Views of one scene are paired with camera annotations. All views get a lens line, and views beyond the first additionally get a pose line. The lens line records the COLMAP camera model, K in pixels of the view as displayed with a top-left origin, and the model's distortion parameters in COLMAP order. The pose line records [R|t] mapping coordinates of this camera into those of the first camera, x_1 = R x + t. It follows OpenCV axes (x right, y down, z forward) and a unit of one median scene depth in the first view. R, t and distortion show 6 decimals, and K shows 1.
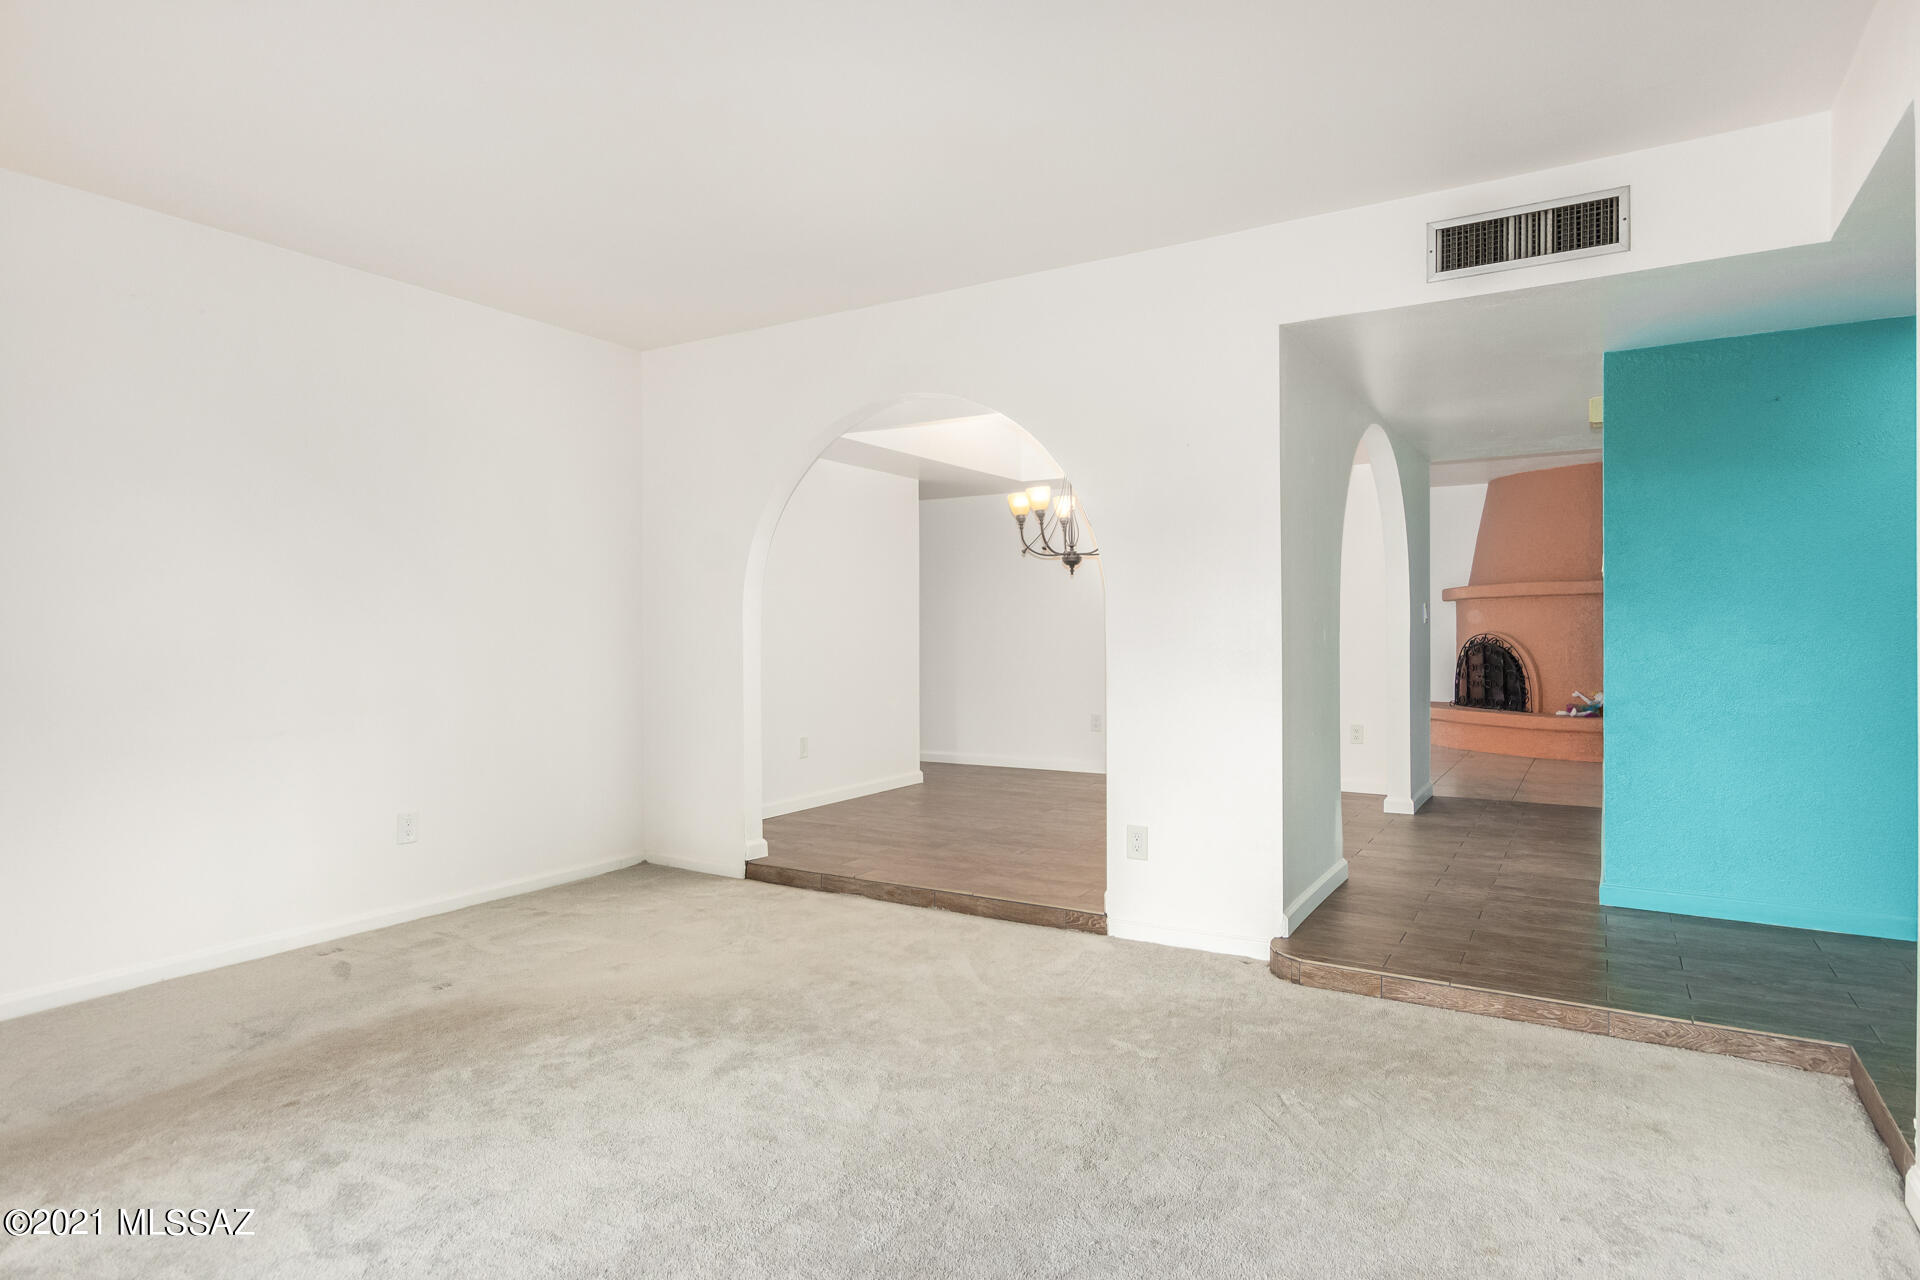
lens RADIAL K [[1061.2, 0, 960.0], [0, 1061.2, 640.0], [0, 0, 1]] dist [-0.003600, -0.000252]
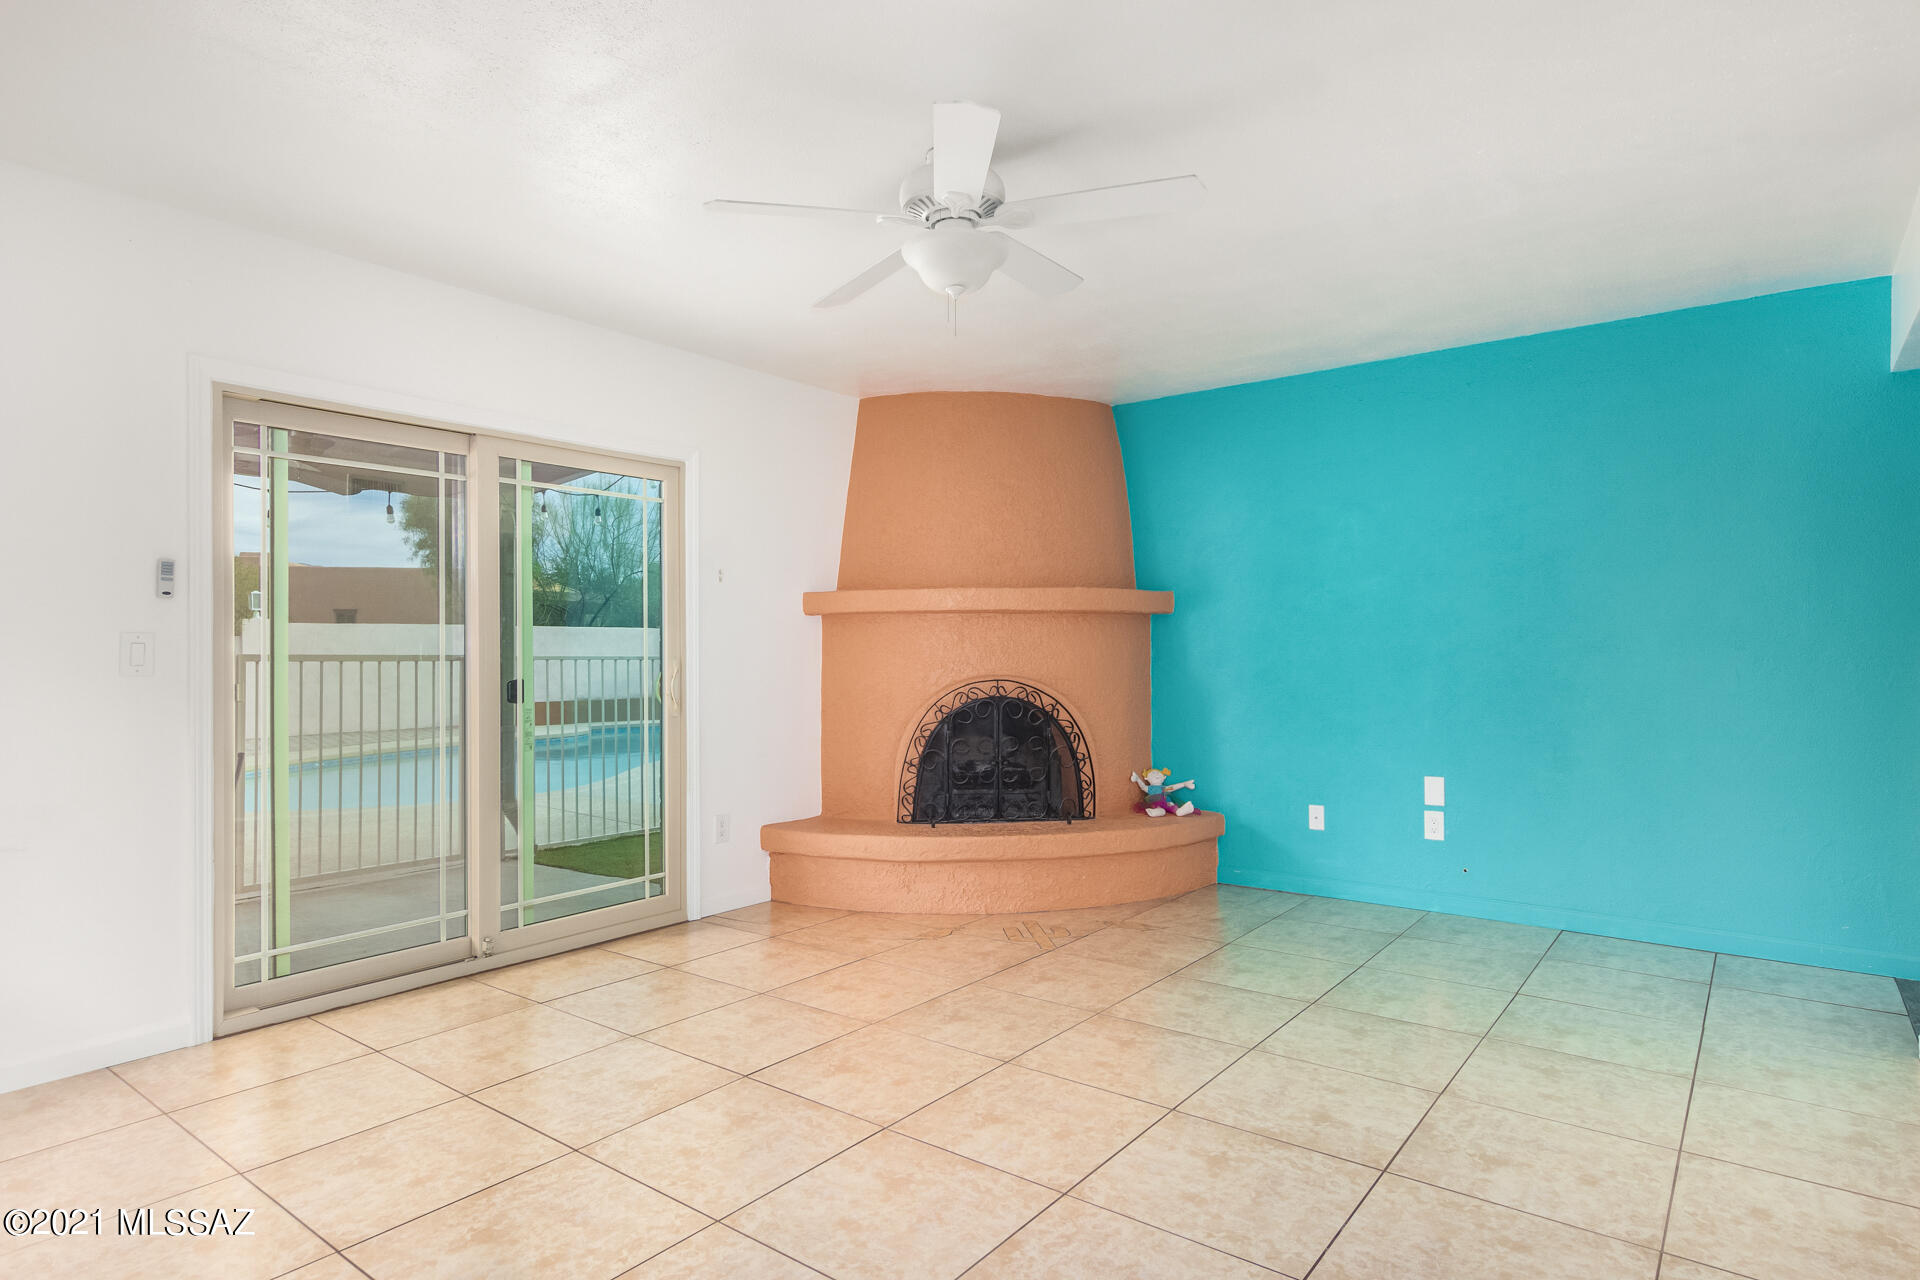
lens RADIAL K [[1061.2, 0, 960.0], [0, 1061.2, 640.0], [0, 0, 1]] dist [-0.003600, -0.000252]
pose [[0.105639, 0.009792, 0.994356, -0.027320], [0.026917, 0.999557, -0.012703, -0.021434], [-0.994040, 0.028107, 0.105329, 0.993704]]
